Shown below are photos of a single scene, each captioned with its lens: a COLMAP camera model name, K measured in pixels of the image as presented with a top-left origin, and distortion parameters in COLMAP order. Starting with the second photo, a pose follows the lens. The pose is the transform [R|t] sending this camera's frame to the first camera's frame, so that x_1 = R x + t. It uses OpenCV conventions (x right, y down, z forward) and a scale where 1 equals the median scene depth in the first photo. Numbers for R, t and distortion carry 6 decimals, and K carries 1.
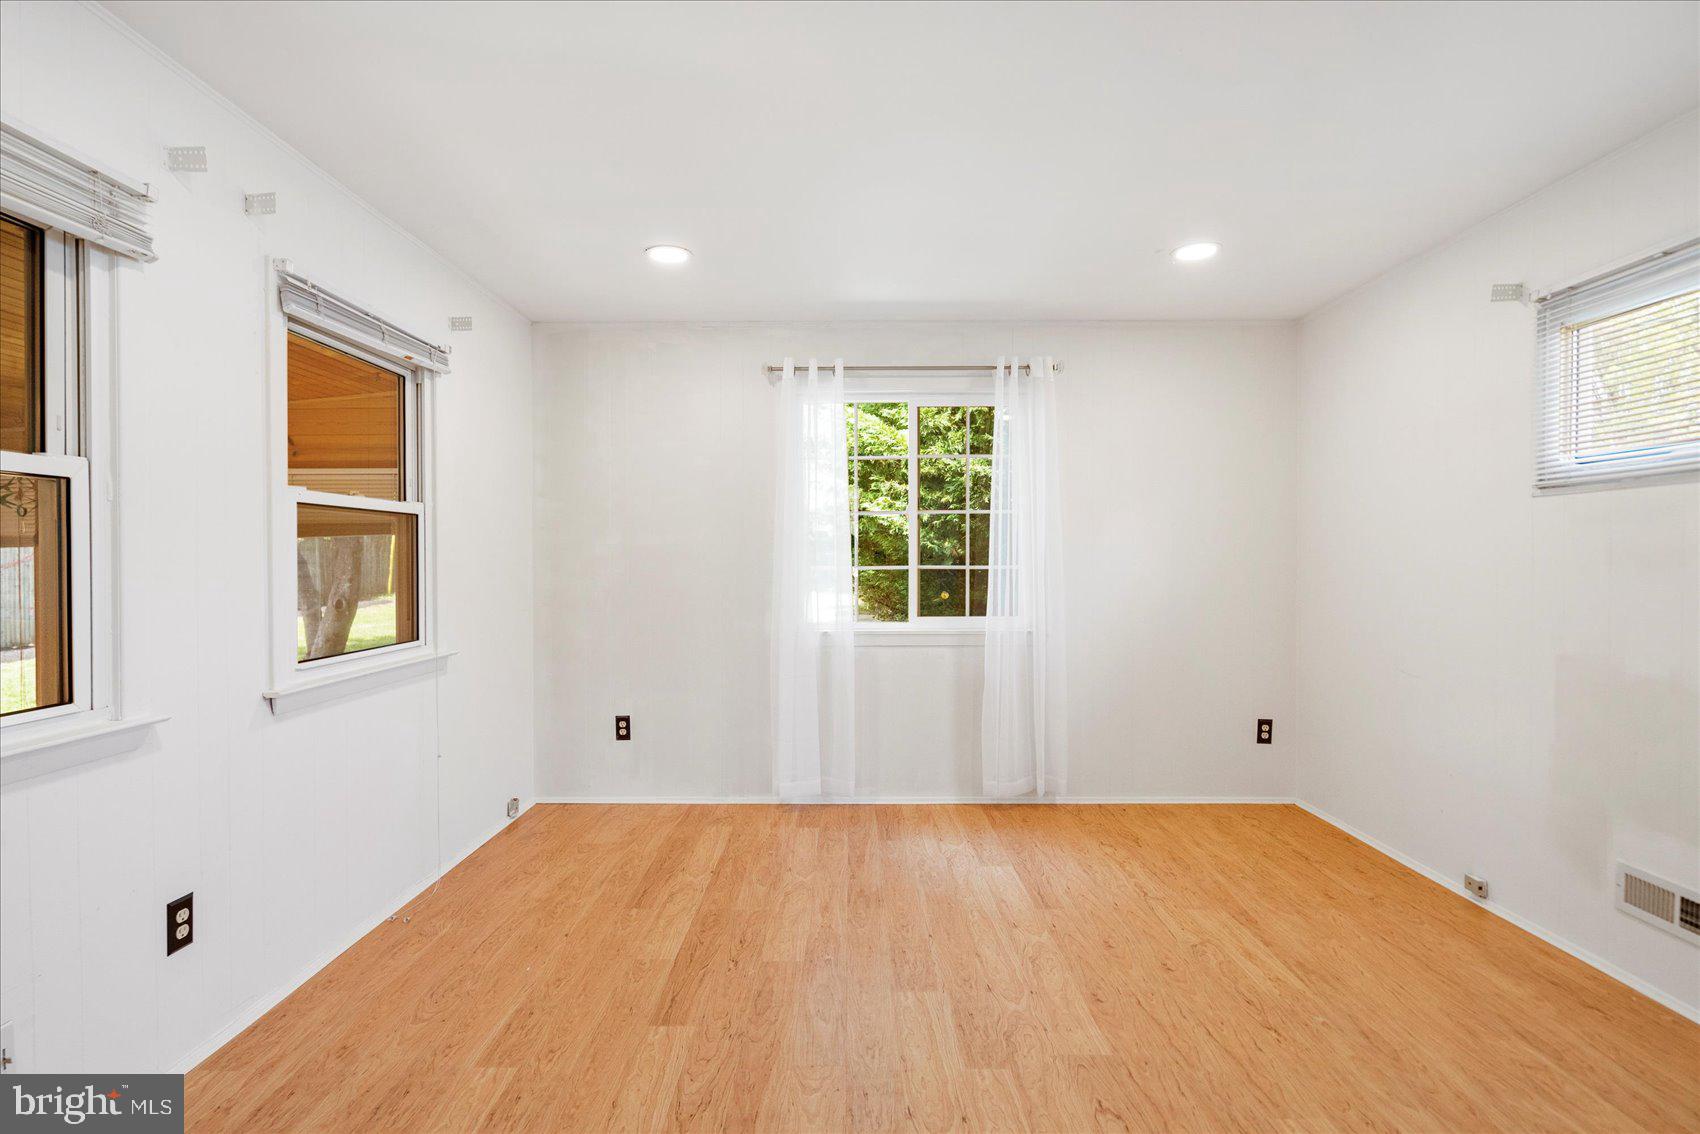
lens RADIAL K [[783.2, 0, 846.8], [0, 783.2, 562.9], [0, 0, 1]] dist [-0.001219, 0.000658]
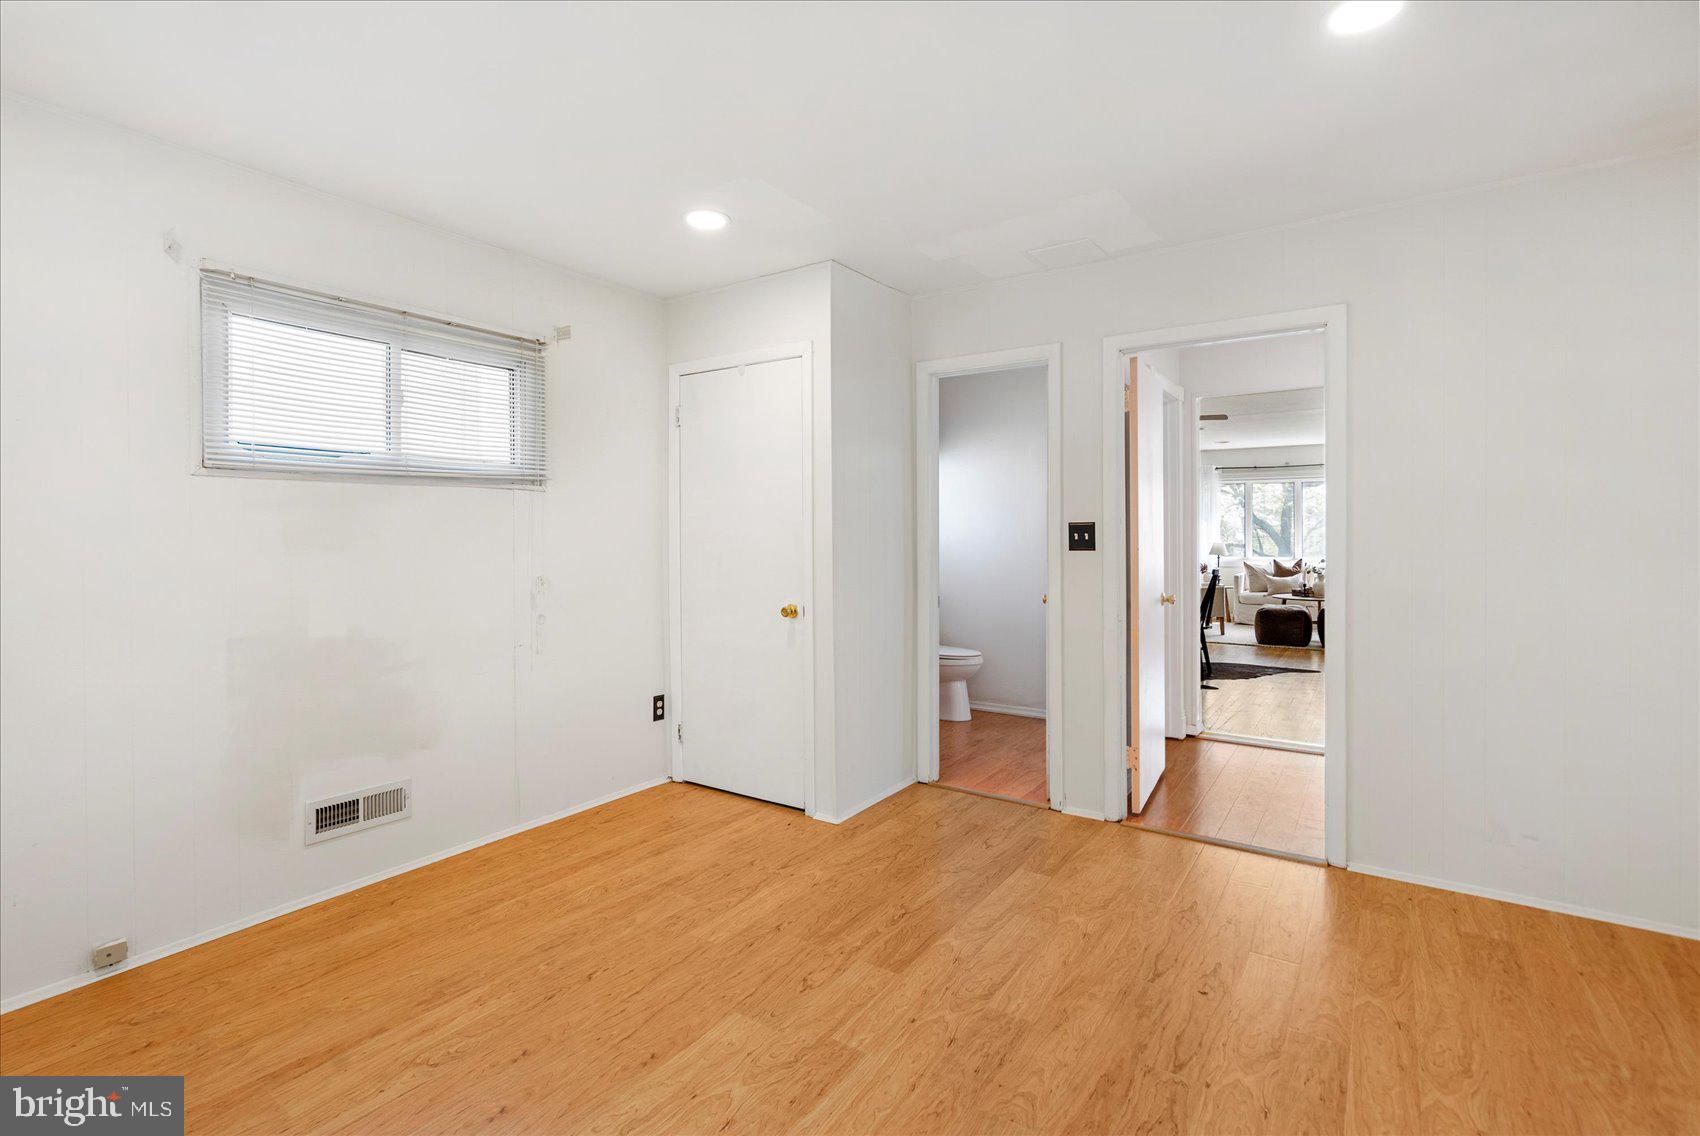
lens RADIAL K [[783.2, 0, 845.5], [0, 783.2, 553.3], [0, 0, 1]] dist [-0.001219, 0.000658]
pose [[-0.824240, -0.007058, 0.566197, -0.339660], [0.009239, 0.999622, 0.025910, -0.010019], [-0.566166, 0.026587, -0.823863, 1.614266]]
